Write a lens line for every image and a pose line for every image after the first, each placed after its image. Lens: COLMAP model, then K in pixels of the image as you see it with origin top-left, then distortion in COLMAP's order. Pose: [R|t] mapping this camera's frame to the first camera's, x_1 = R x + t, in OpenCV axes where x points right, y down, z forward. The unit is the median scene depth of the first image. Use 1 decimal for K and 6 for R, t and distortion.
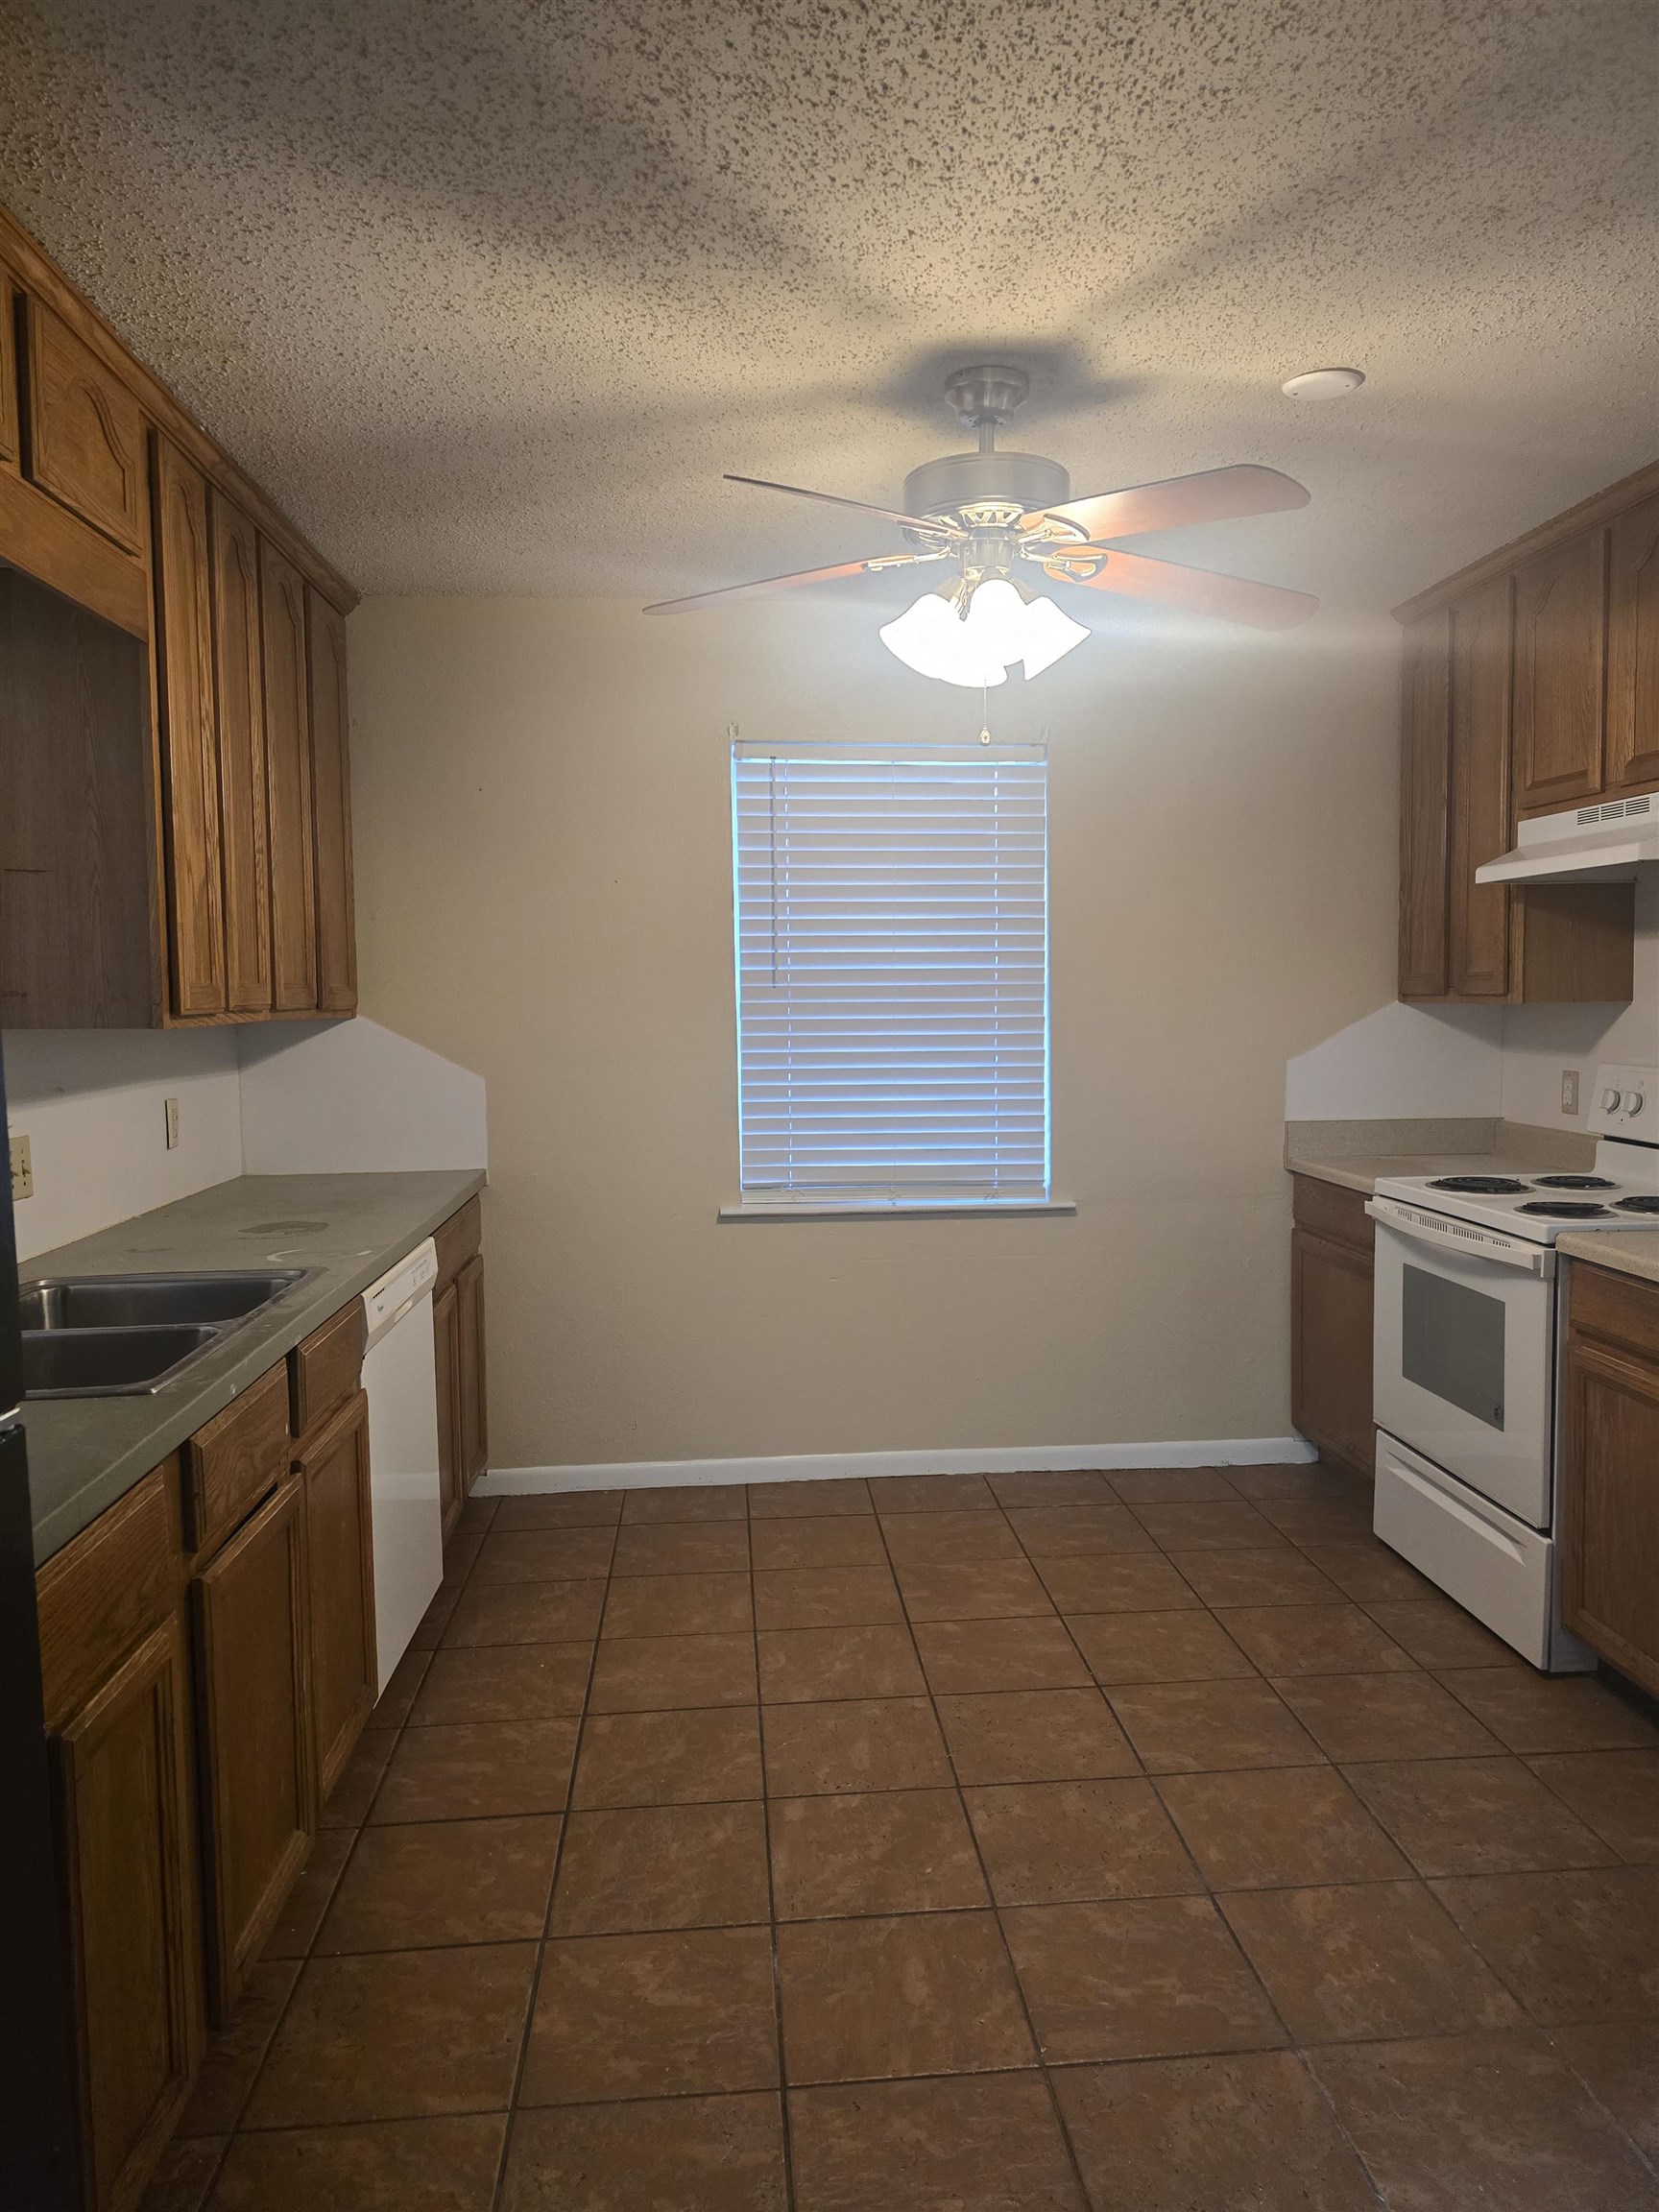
lens RADIAL K [[1493.9, 0, 833.4], [0, 1493.9, 1098.8], [0, 0, 1]] dist [0.060498, -0.042988]
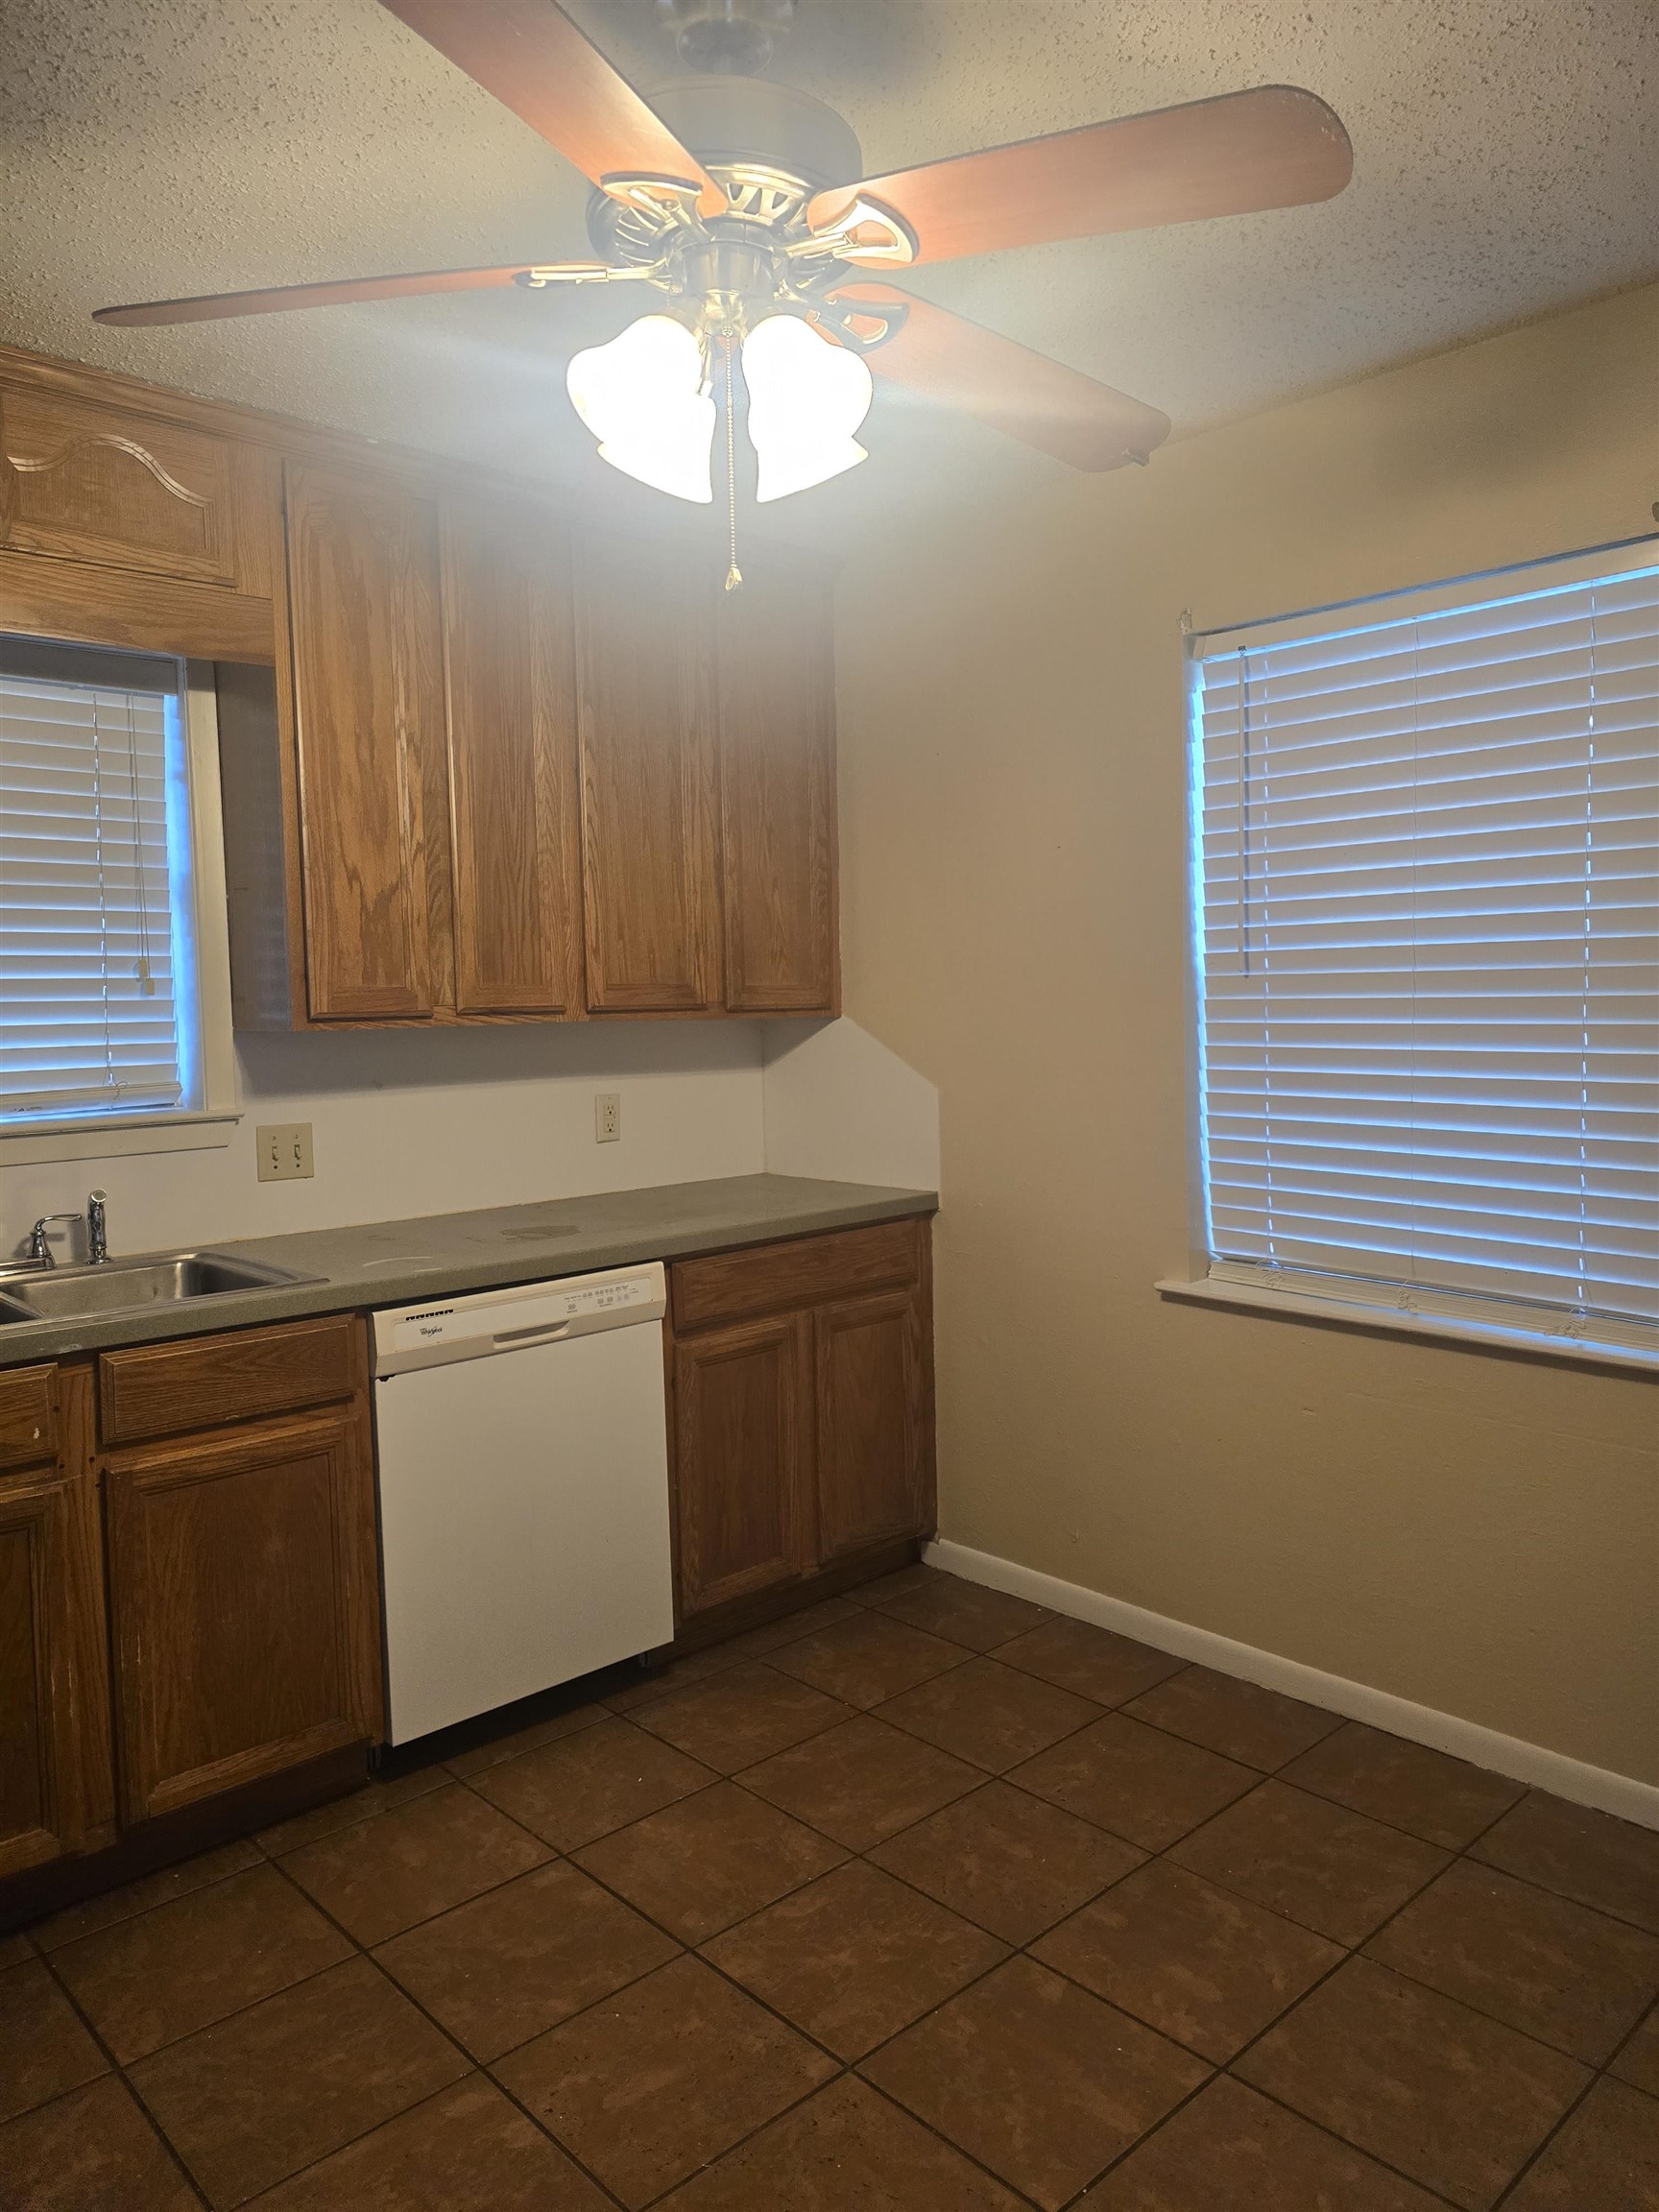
lens RADIAL K [[1493.9, 0, 829.4], [0, 1493.9, 1104.1], [0, 0, 1]] dist [0.060498, -0.042988]
pose [[0.618295, 0.058989, -0.783729, 0.474217], [-0.044074, 0.998213, 0.040362, -0.042849], [0.784709, 0.009586, 0.619790, 0.494474]]
